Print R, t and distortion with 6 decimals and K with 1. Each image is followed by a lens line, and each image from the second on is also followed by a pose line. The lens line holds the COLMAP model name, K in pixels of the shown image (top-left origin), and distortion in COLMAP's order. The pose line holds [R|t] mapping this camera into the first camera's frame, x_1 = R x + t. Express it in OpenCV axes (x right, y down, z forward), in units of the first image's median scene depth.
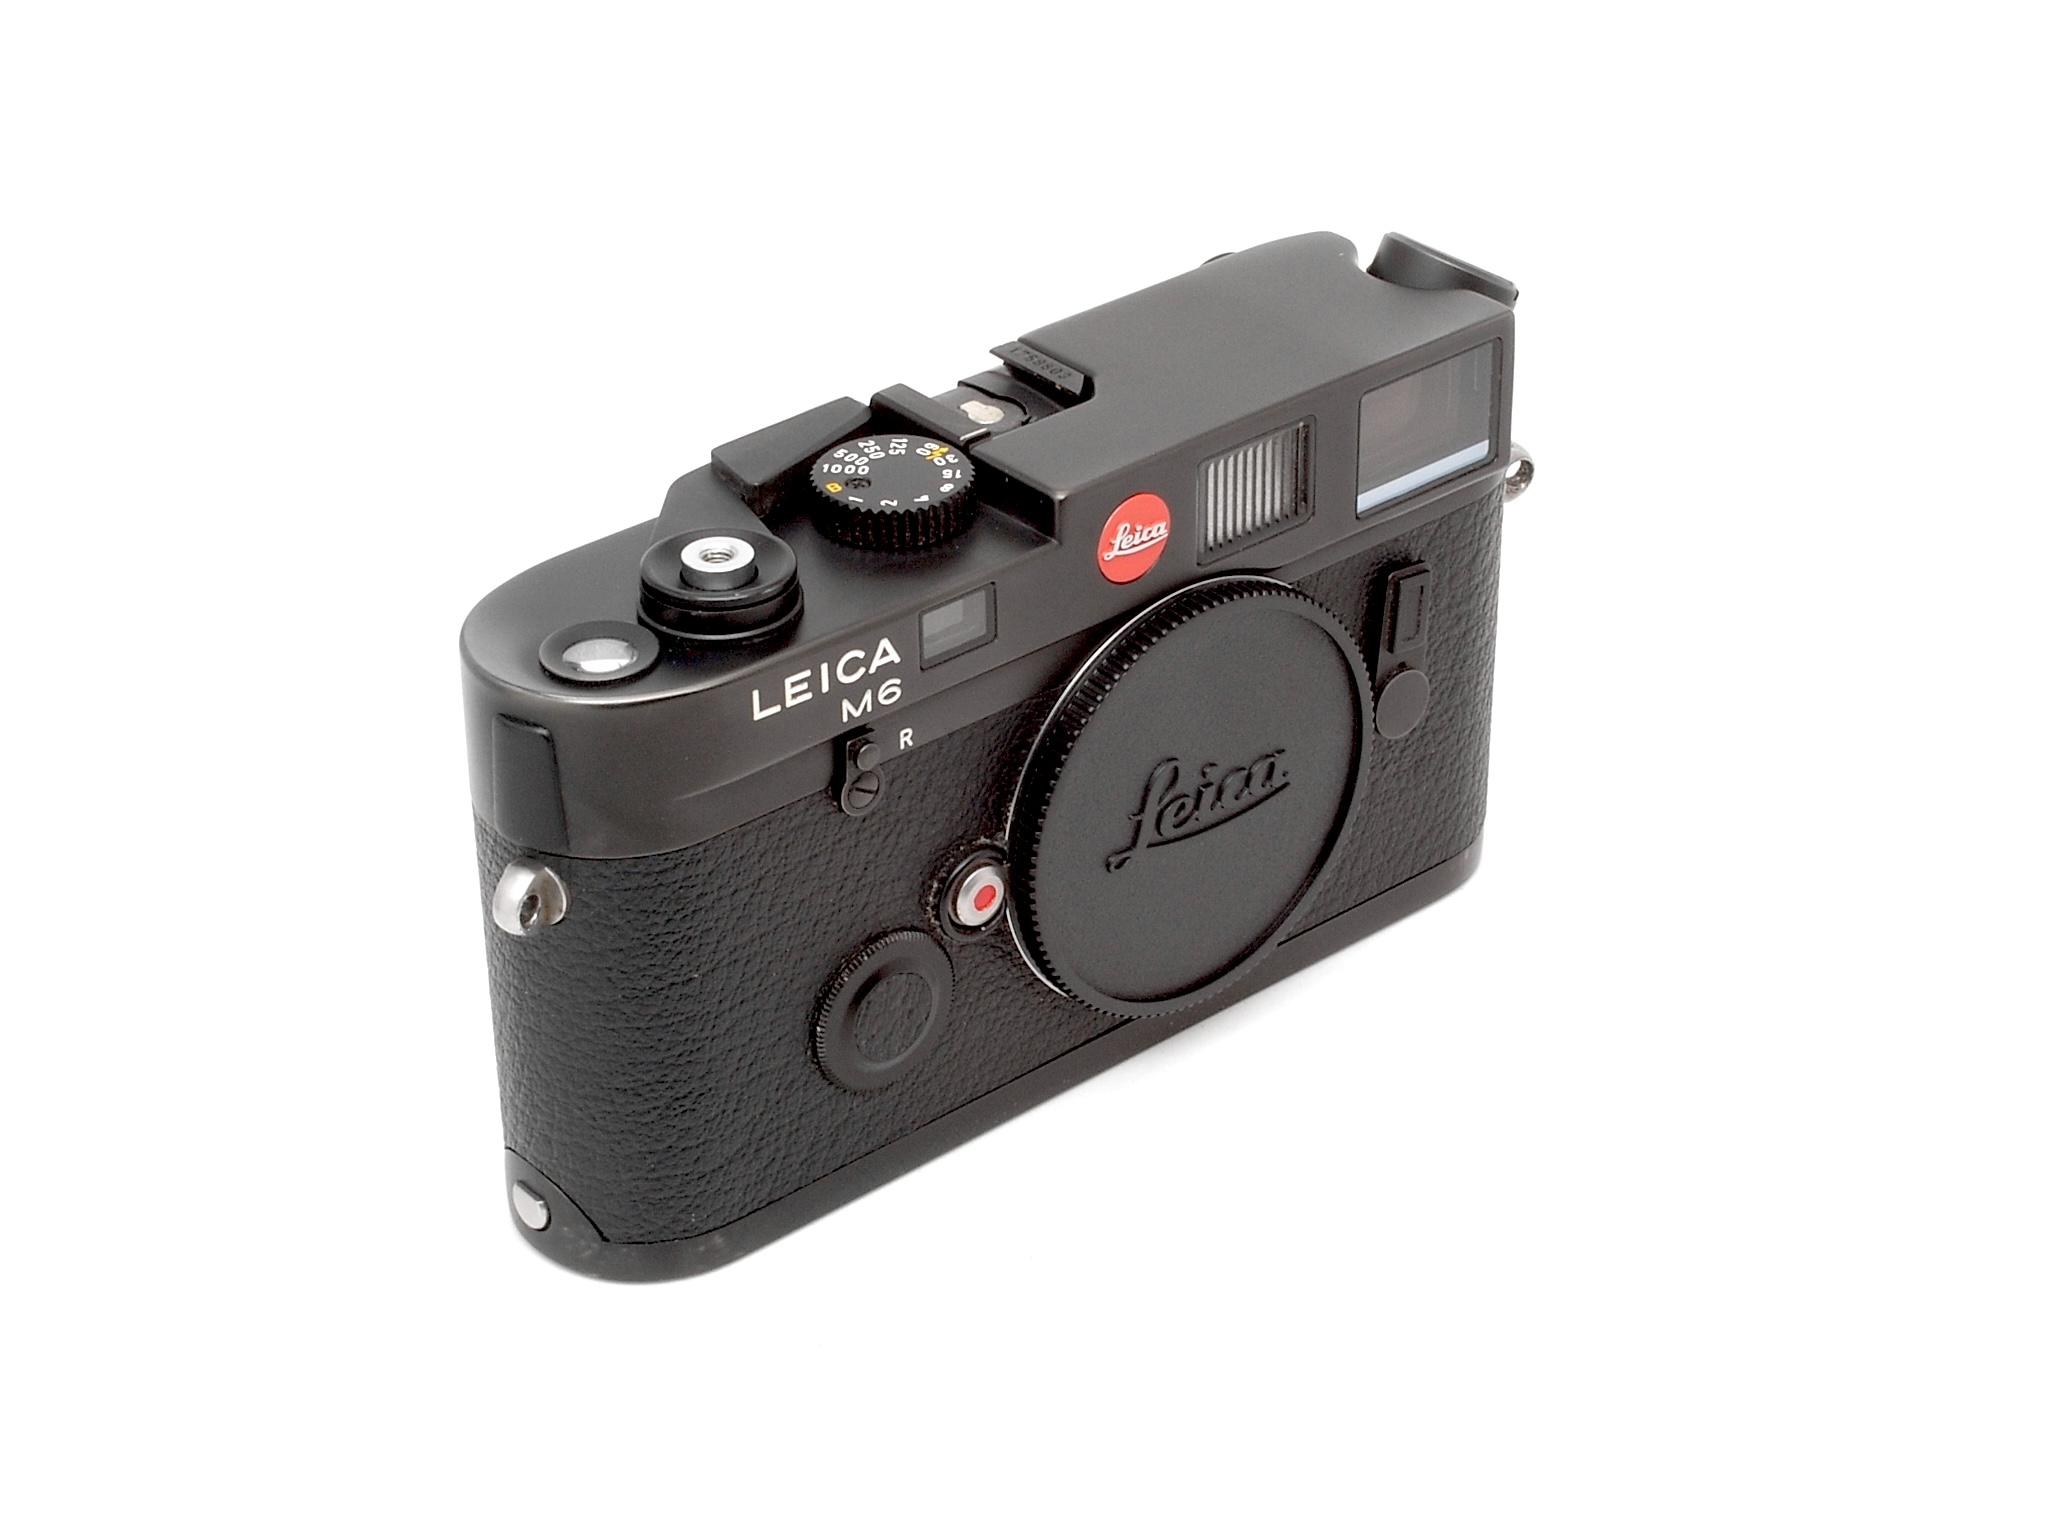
lens RADIAL K [[4254.5, 0, 1024.0], [0, 4254.5, 768.0], [0, 0, 1]] dist [0.072337, -0.015200]
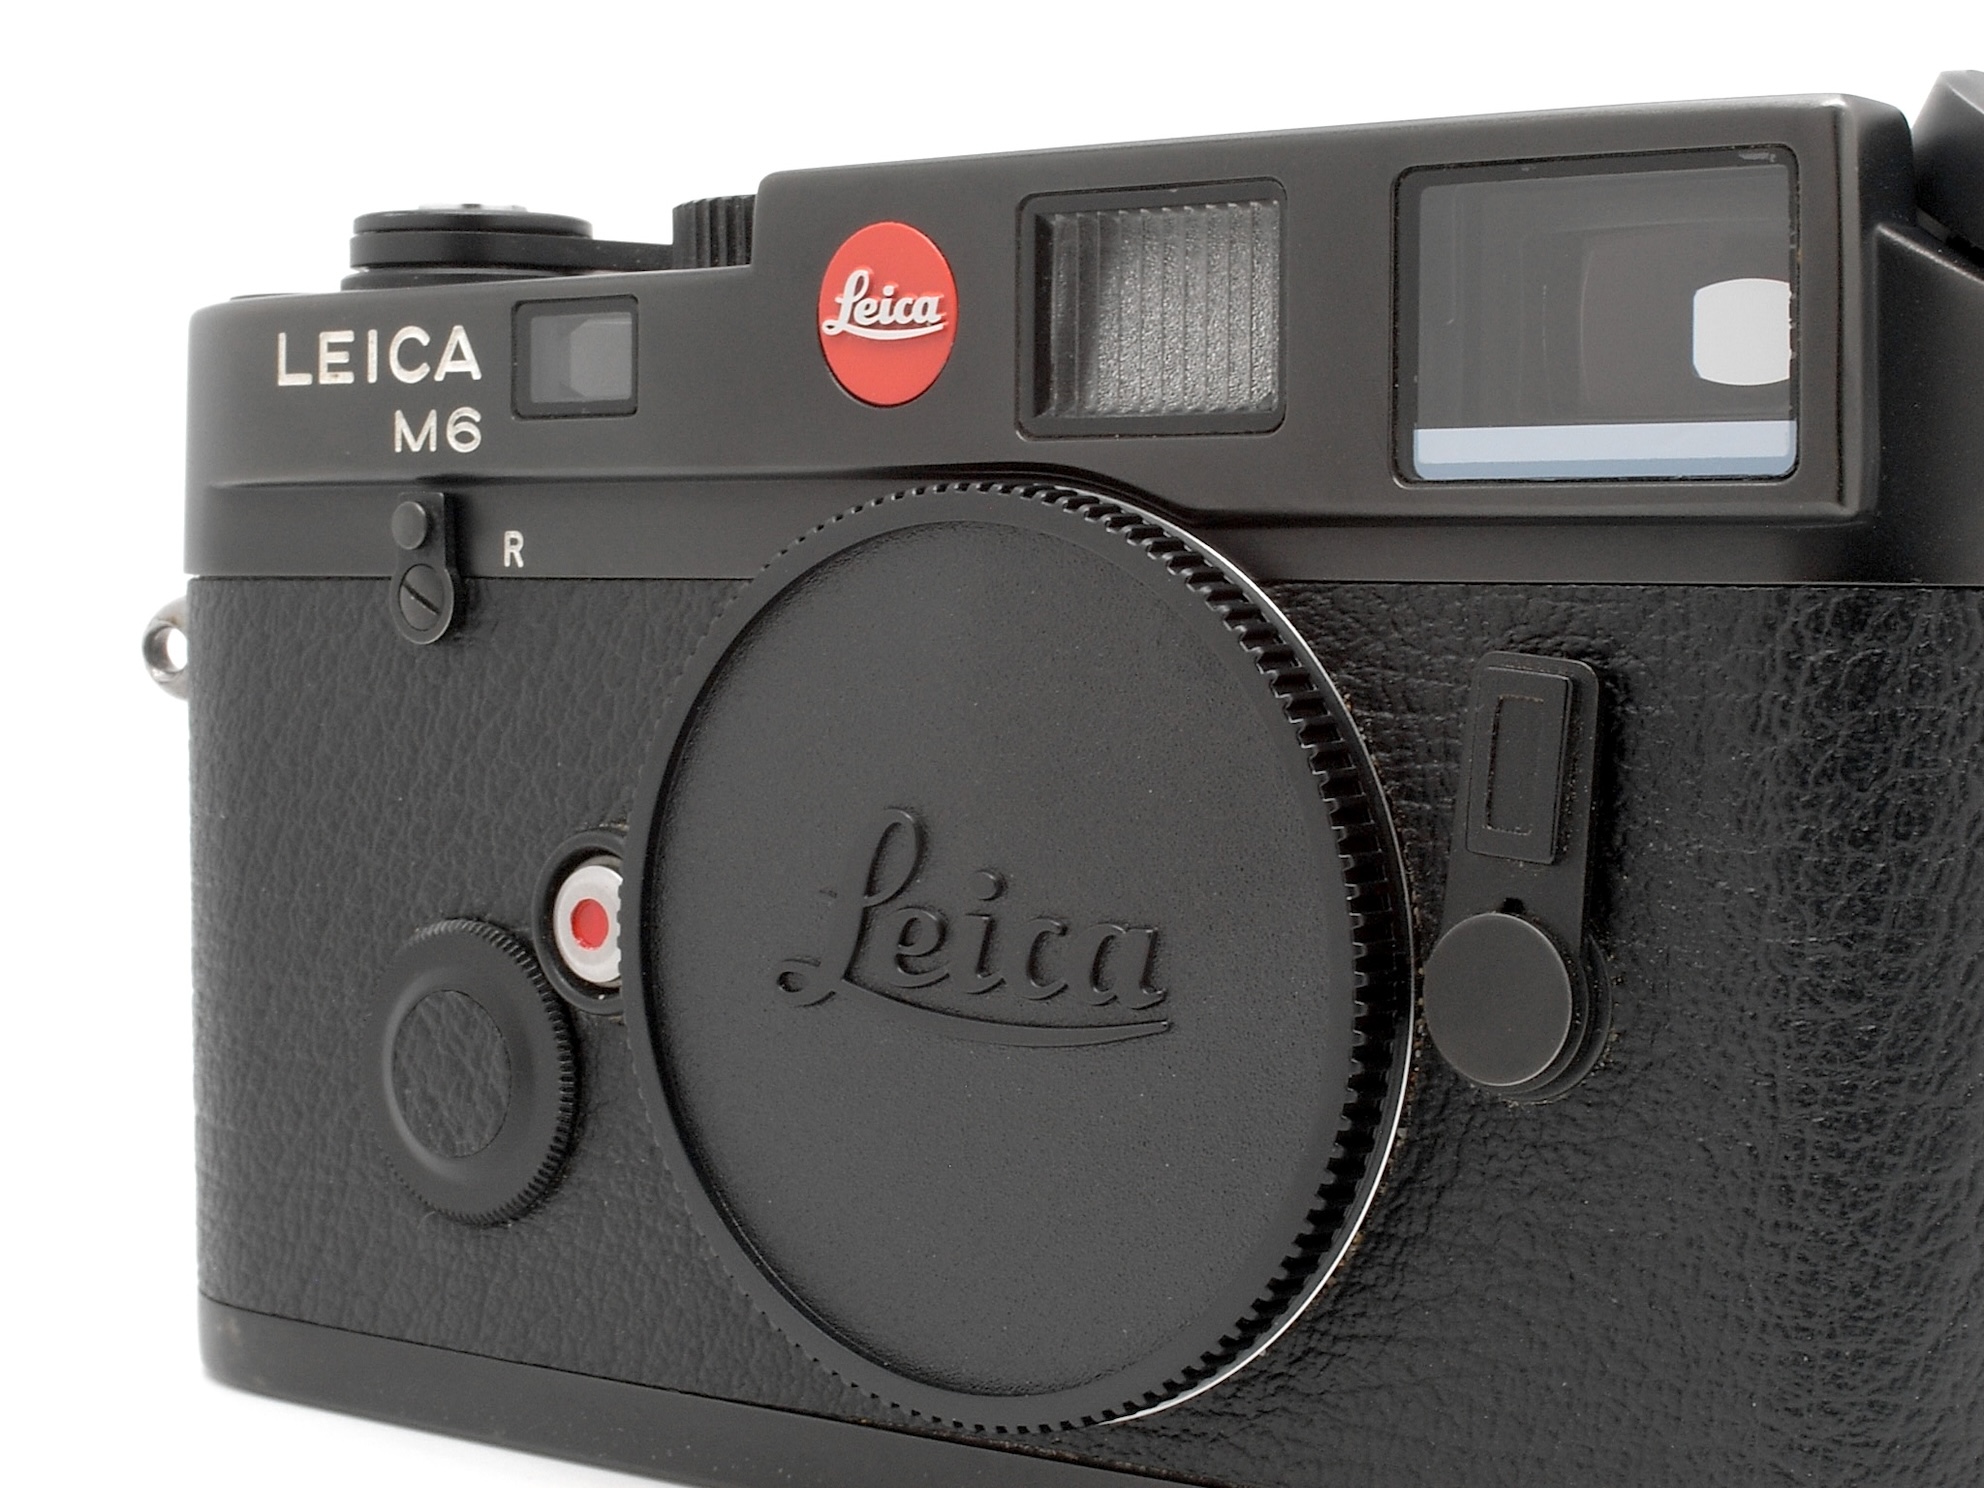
lens RADIAL K [[3920.7, 0, 992.0], [0, 3920.7, 744.0], [0, 0, 1]] dist [0.002550, -1.523751]
pose [[0.199348, 0.056090, -0.978322, 0.507354], [-0.511355, 0.857606, -0.055027, 0.011951], [0.835928, 0.511240, 0.199644, 0.939955]]
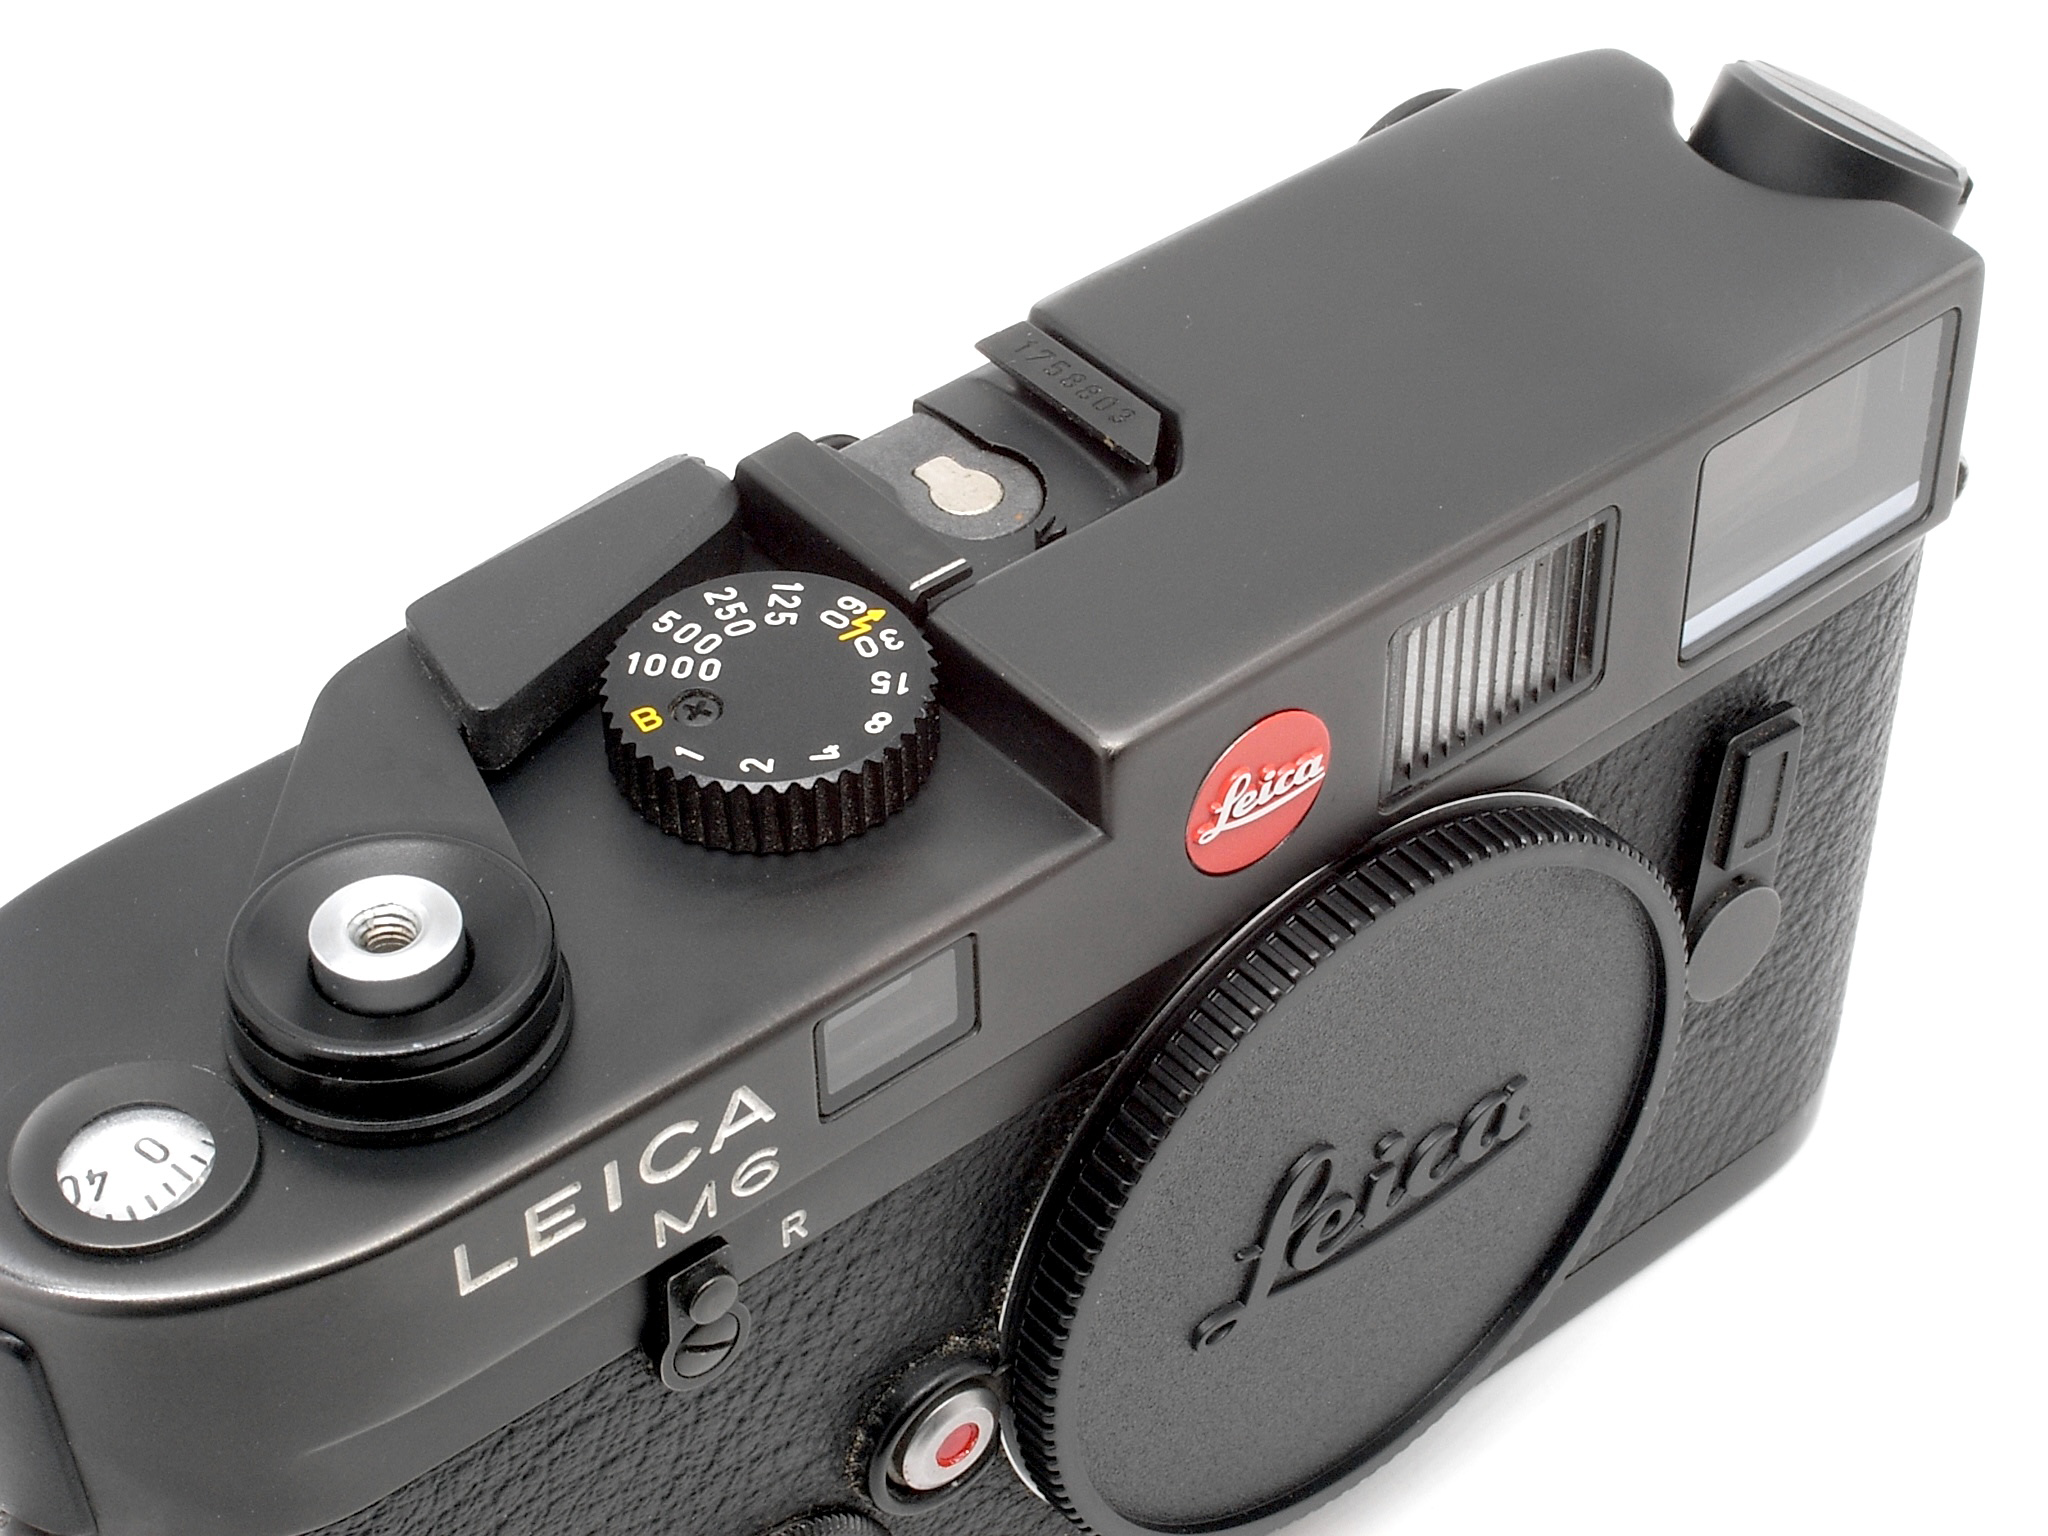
lens RADIAL K [[4047.2, 0, 1024.0], [0, 4047.2, 768.0], [0, 0, 1]] dist [0.002550, -1.523751]
pose [[0.999898, 0.009796, -0.010395, 0.003304], [-0.007729, 0.983086, 0.182982, -0.142770], [0.012012, -0.182883, 0.983061, 0.535535]]
